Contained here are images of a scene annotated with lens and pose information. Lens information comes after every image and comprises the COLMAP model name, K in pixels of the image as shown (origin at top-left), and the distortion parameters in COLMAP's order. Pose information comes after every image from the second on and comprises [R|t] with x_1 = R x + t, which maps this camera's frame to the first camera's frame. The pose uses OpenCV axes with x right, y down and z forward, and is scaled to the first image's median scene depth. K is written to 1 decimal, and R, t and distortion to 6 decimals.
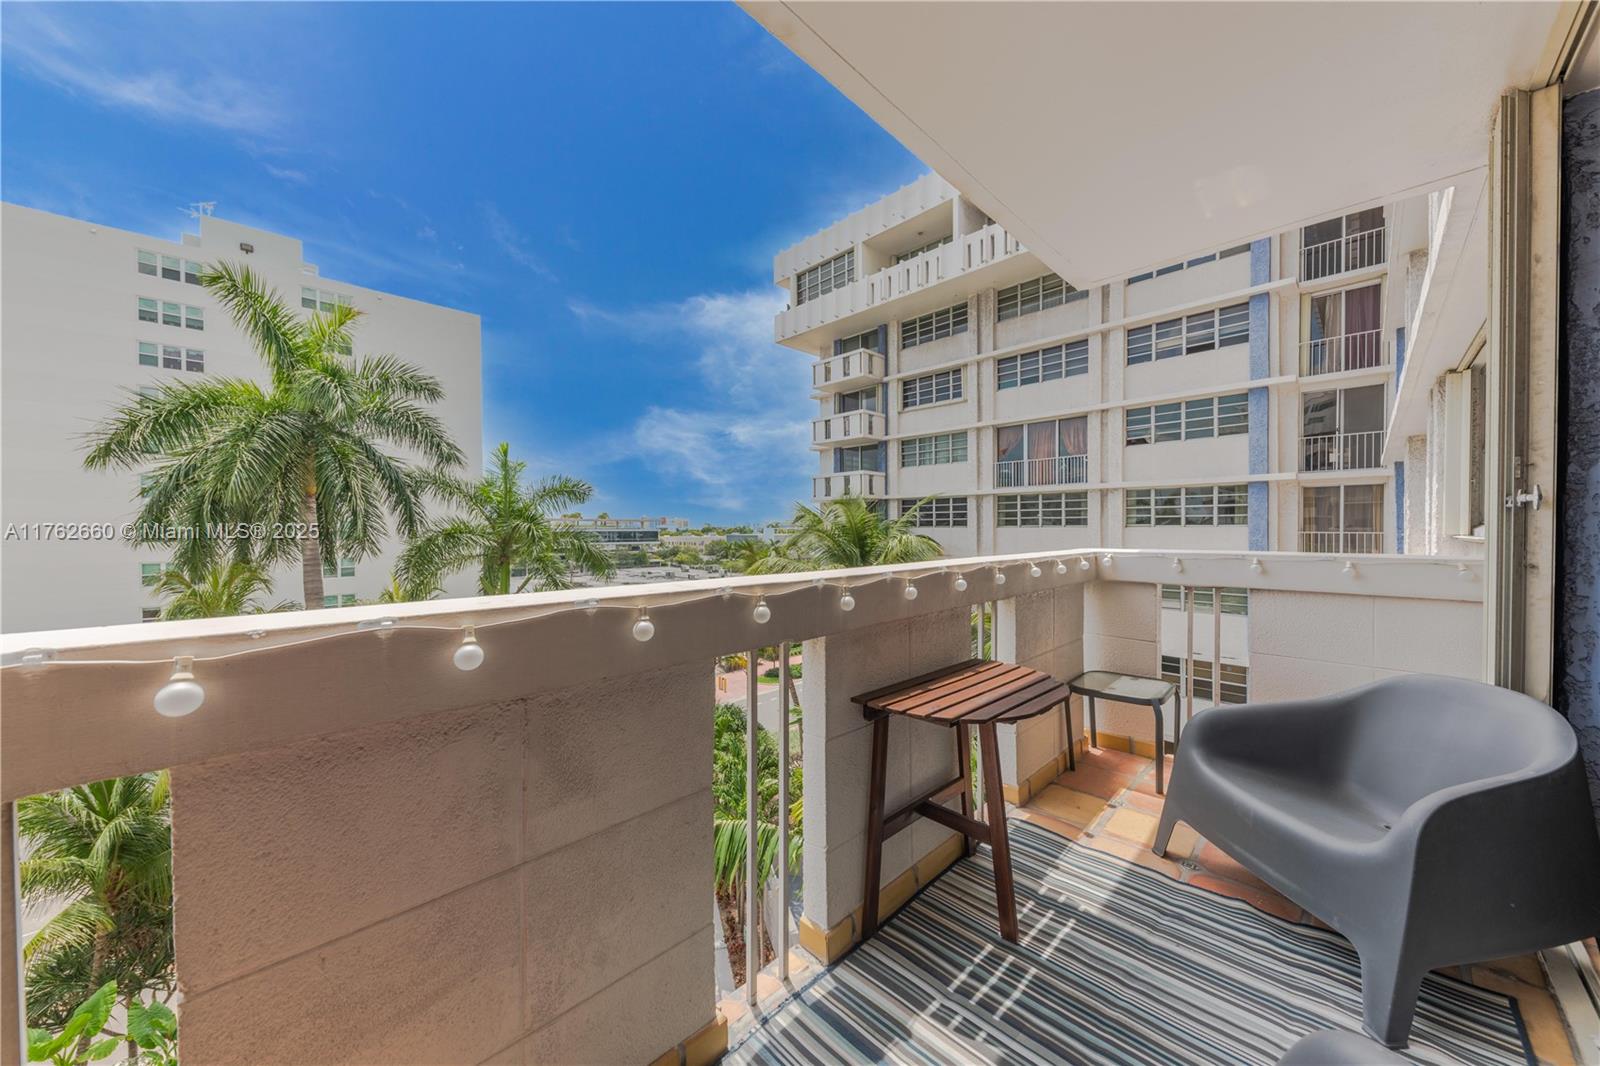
lens RADIAL K [[560.1, 0, 806.6], [0, 560.1, 532.0], [0, 0, 1]] dist [0.005904, -0.002247]
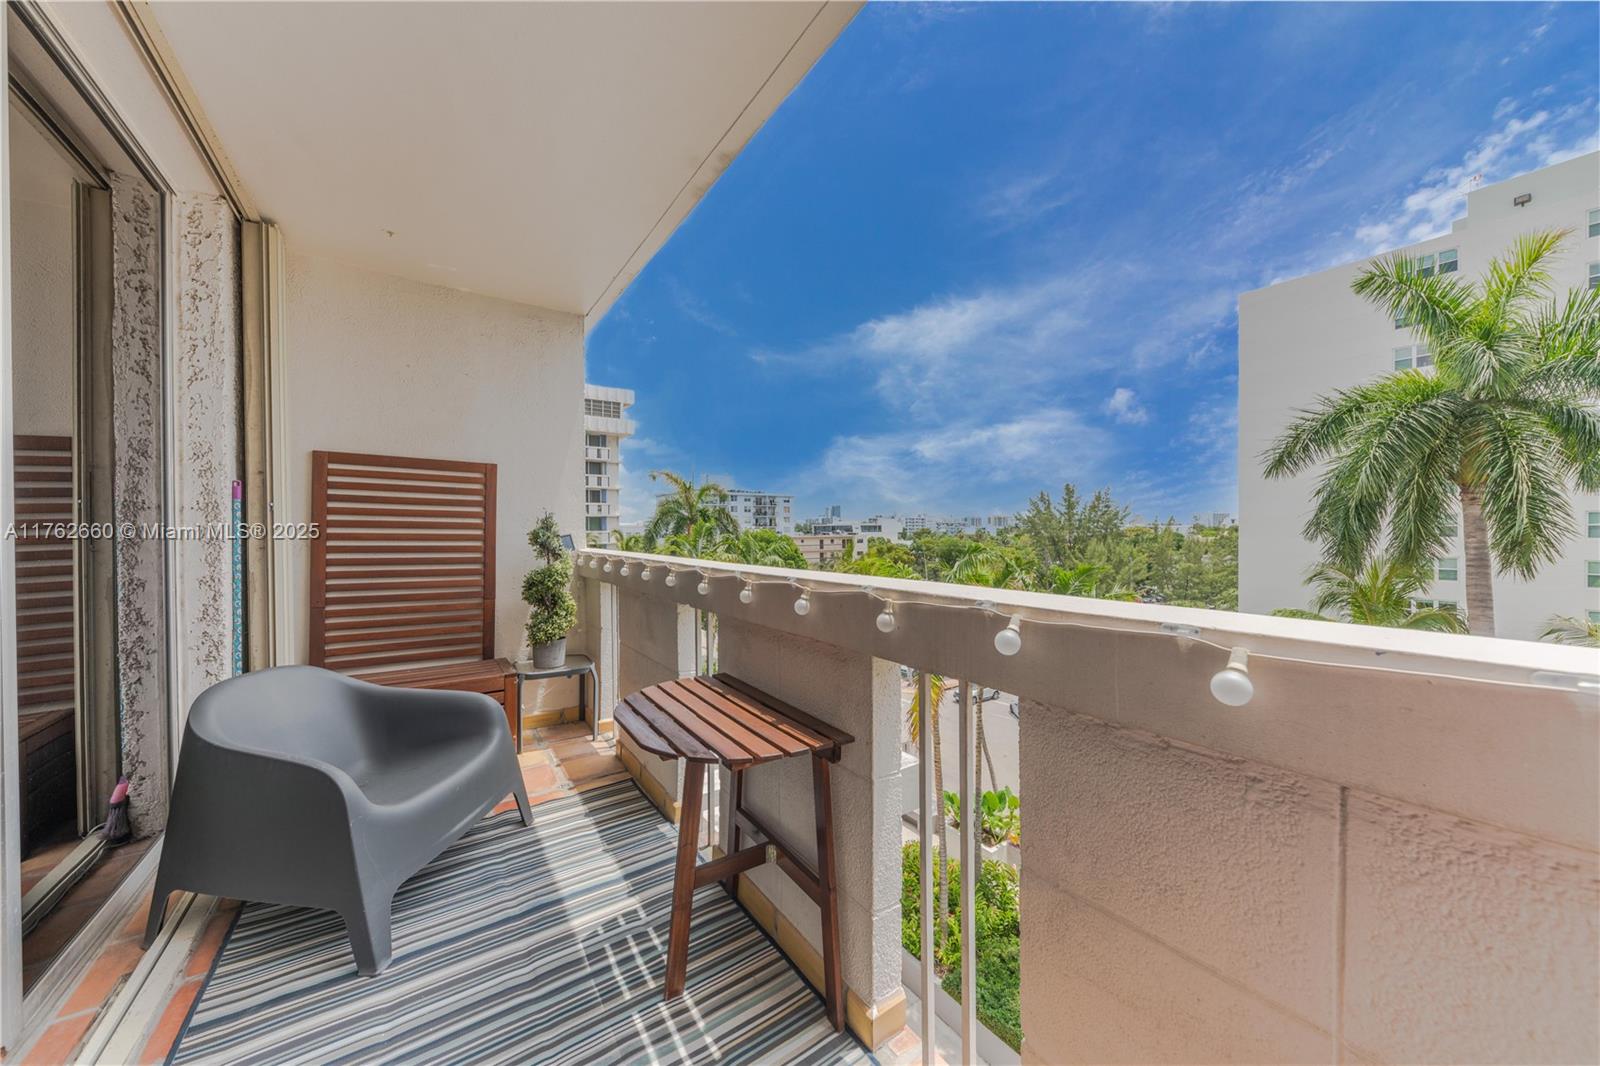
lens RADIAL K [[560.1, 0, 811.8], [0, 560.1, 531.9], [0, 0, 1]] dist [0.005904, -0.002247]
pose [[-0.177683, 0.008012, -0.984055, 1.101734], [0.002176, 0.999968, 0.007748, -0.008859], [0.984085, -0.000765, -0.177695, 1.273506]]
